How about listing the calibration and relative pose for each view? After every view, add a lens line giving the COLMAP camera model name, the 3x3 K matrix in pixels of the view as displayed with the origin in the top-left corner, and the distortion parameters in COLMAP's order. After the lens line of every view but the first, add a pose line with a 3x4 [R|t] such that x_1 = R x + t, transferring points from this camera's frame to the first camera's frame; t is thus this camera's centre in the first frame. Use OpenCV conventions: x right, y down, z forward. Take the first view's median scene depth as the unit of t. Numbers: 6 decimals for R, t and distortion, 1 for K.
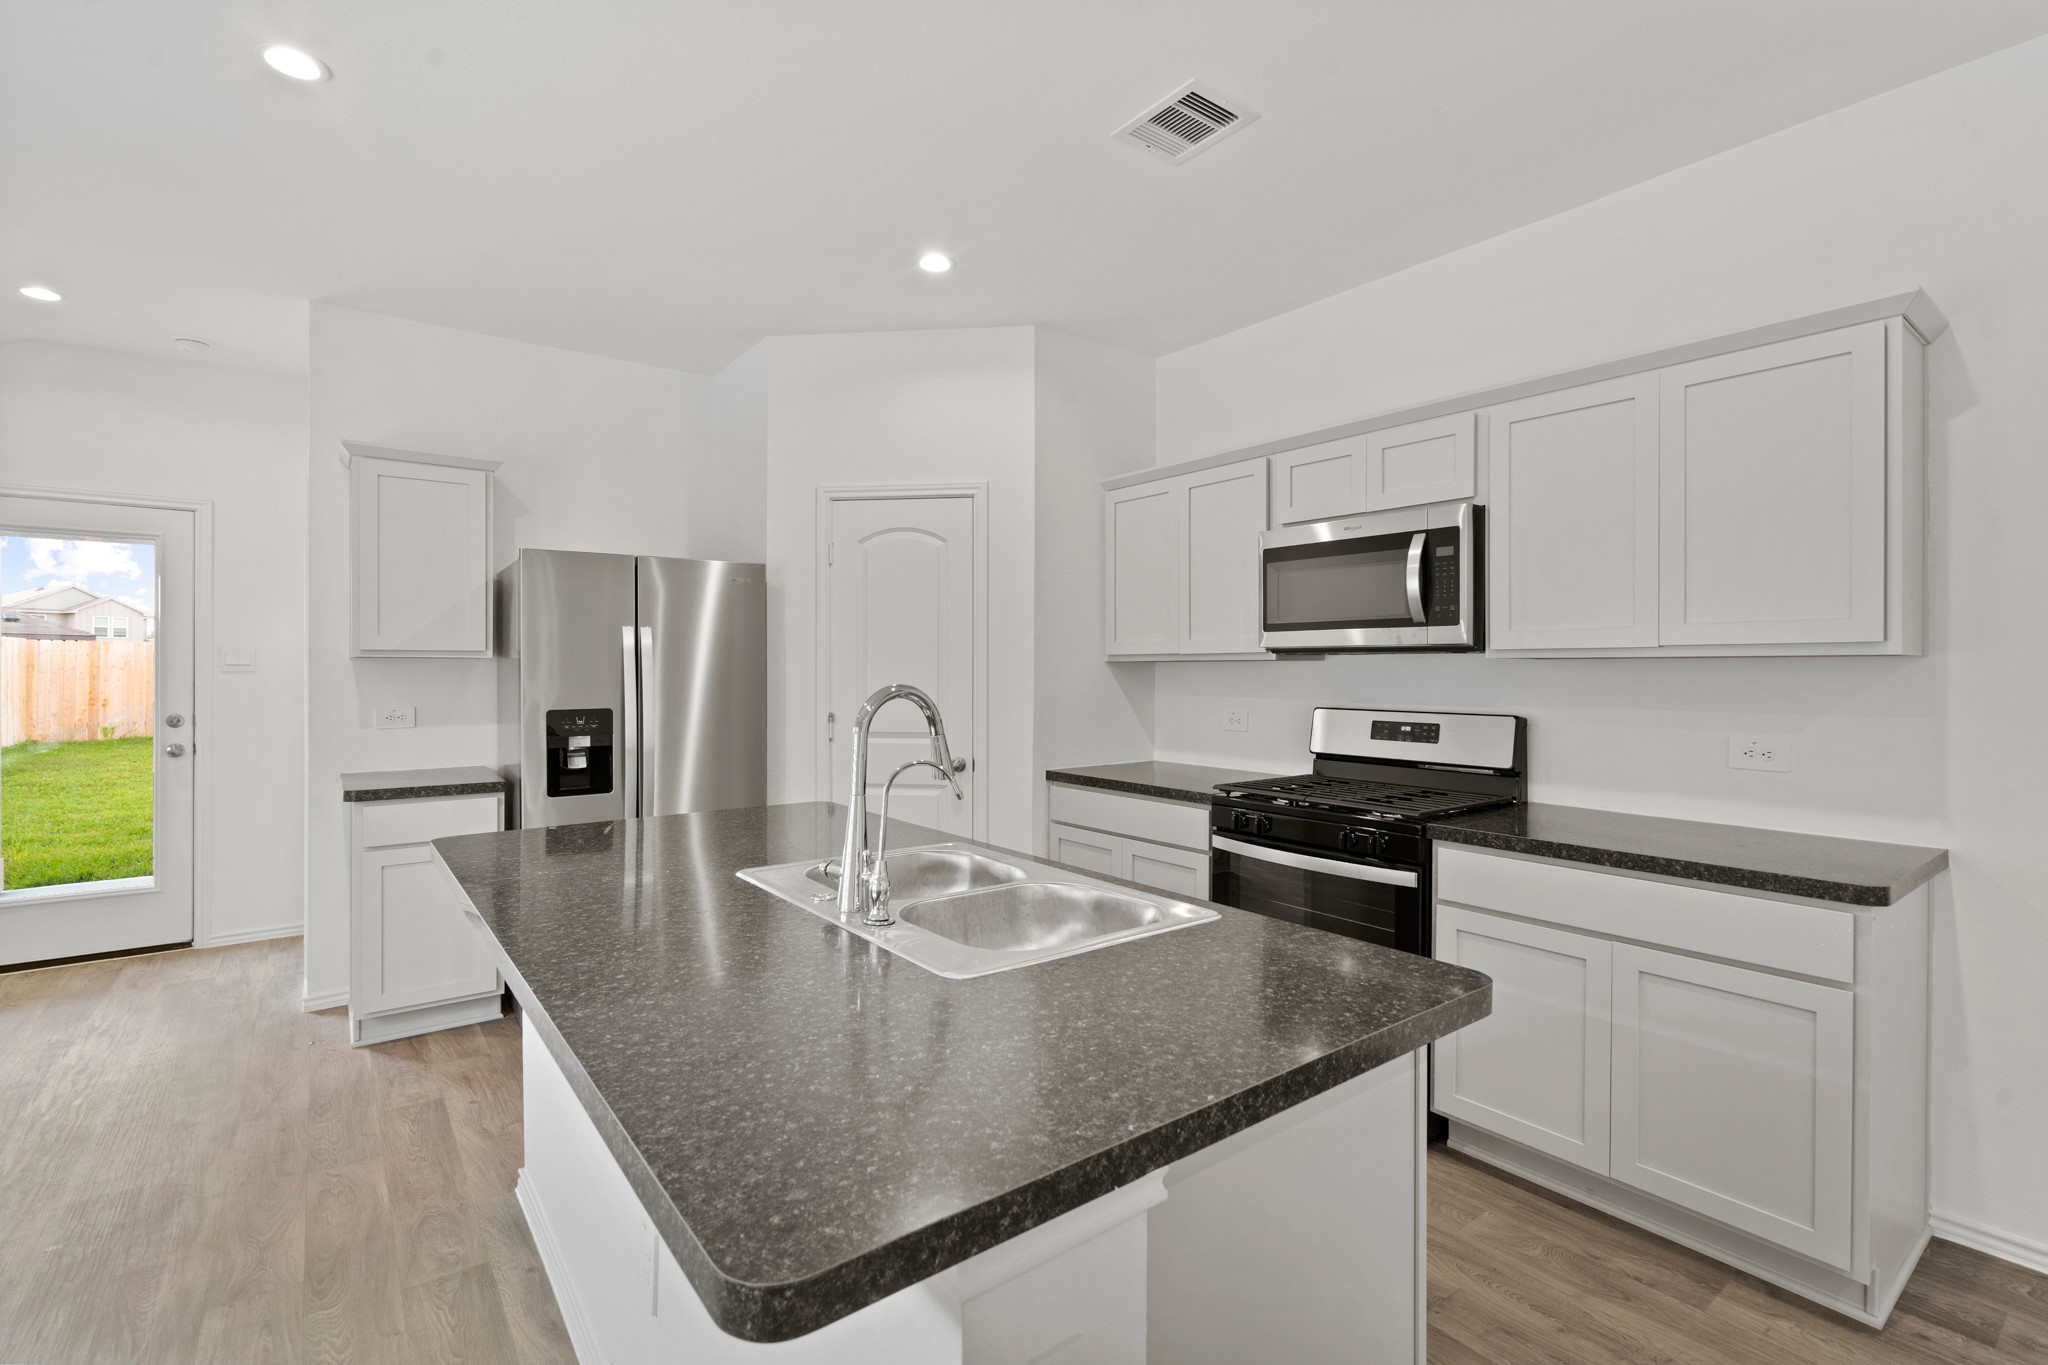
lens RADIAL K [[929.8, 0, 1026.9], [0, 929.8, 675.1], [0, 0, 1]] dist [0.001185, 0.001073]
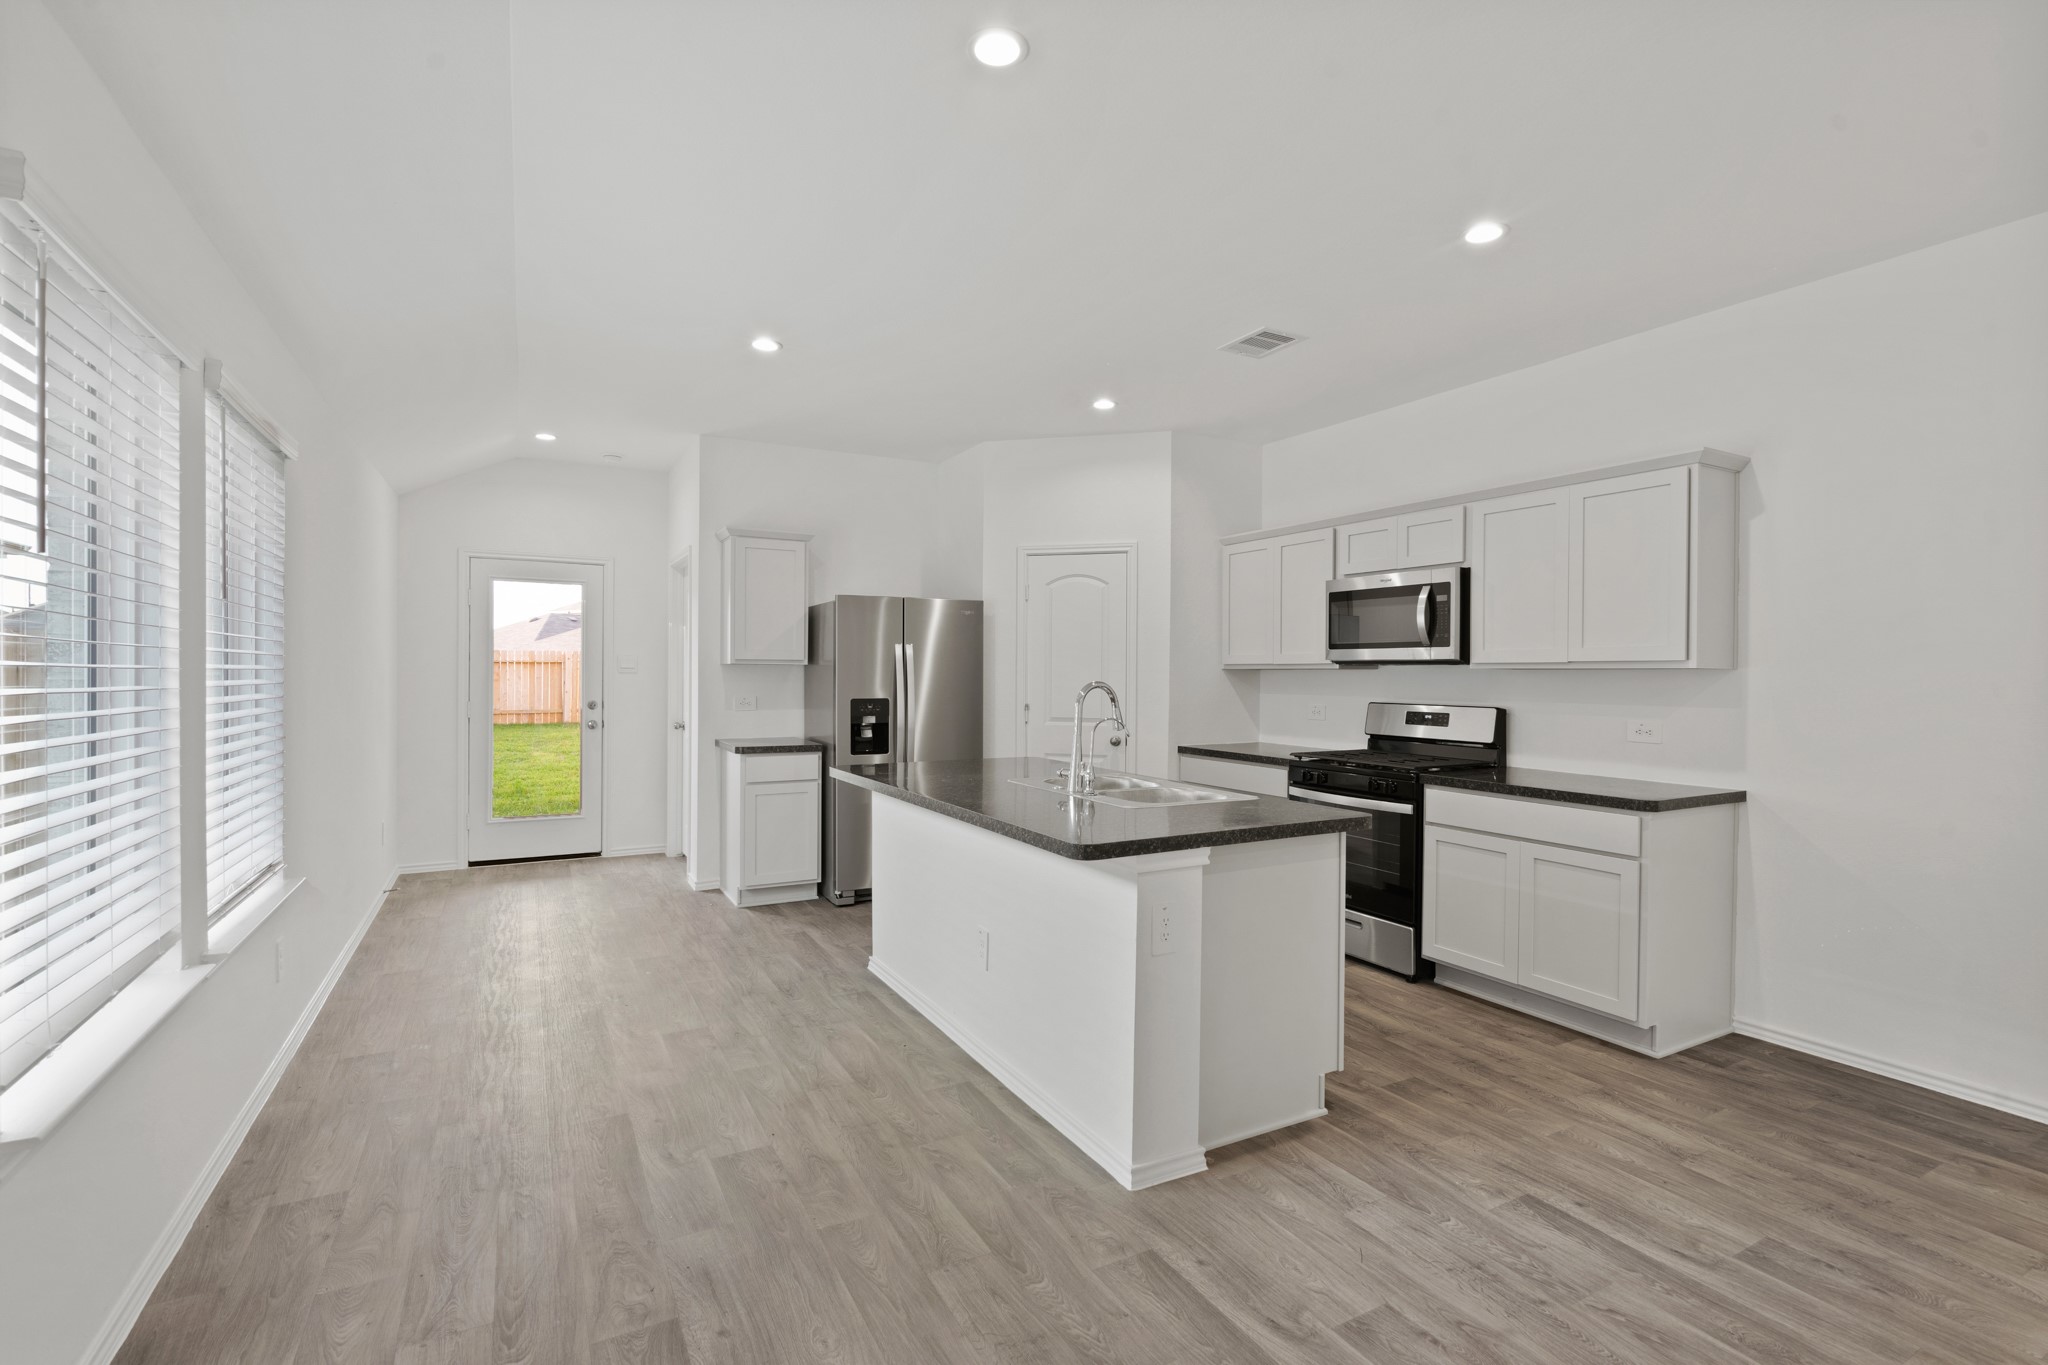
lens RADIAL K [[929.8, 0, 1037.0], [0, 929.8, 678.0], [0, 0, 1]] dist [0.001185, 0.001073]
pose [[0.990174, 0.006225, -0.139699, 0.007666], [-0.006485, 0.999978, -0.001409, 0.003968], [0.139687, 0.002301, 0.990193, -0.560511]]
